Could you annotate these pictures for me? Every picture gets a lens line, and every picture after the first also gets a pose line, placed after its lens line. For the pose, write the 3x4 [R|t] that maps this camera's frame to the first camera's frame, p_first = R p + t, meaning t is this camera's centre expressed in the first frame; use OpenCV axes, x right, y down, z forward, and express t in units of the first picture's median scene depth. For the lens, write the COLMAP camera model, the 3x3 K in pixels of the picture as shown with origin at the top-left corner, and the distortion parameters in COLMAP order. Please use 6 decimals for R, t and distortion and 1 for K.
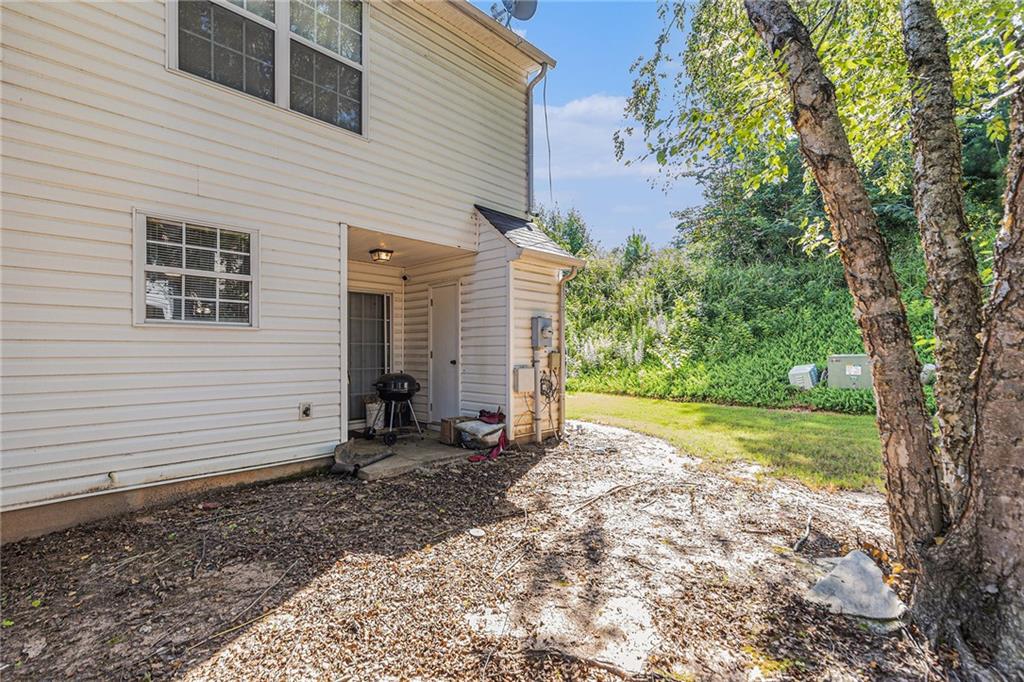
lens RADIAL K [[456.5, 0, 524.0], [0, 456.5, 342.4], [0, 0, 1]] dist [0.024938, -0.000138]
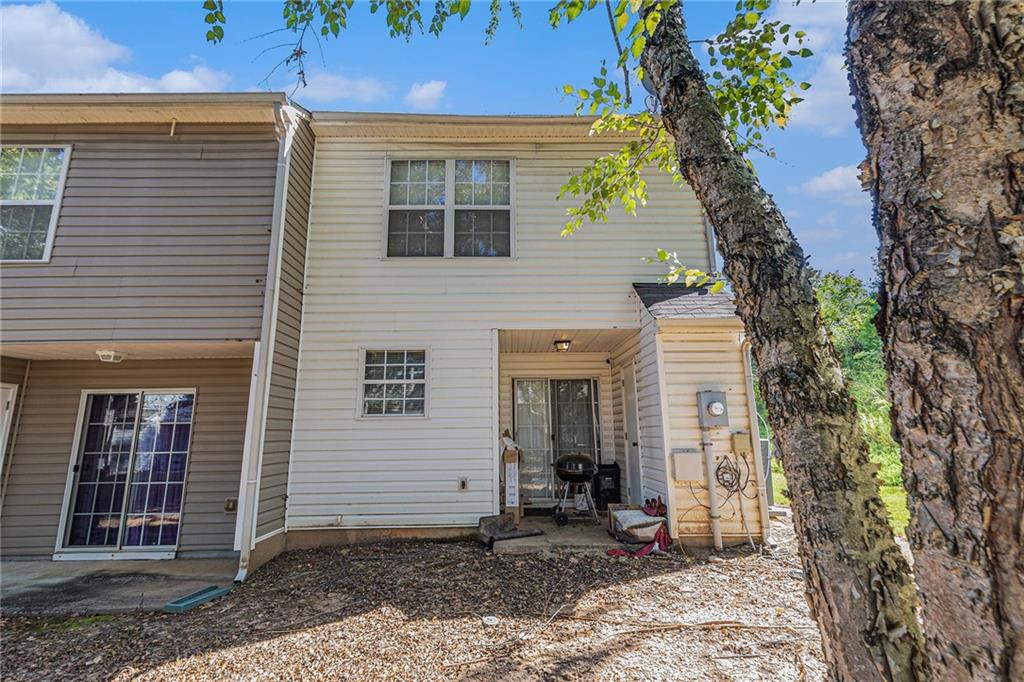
lens RADIAL K [[456.5, 0, 524.0], [0, 456.5, 342.4], [0, 0, 1]] dist [0.024938, -0.000138]
pose [[0.722057, -0.142490, -0.677001, 0.522002], [0.024312, 0.983182, -0.181003, 0.001749], [0.691406, 0.114236, 0.713378, 0.192453]]
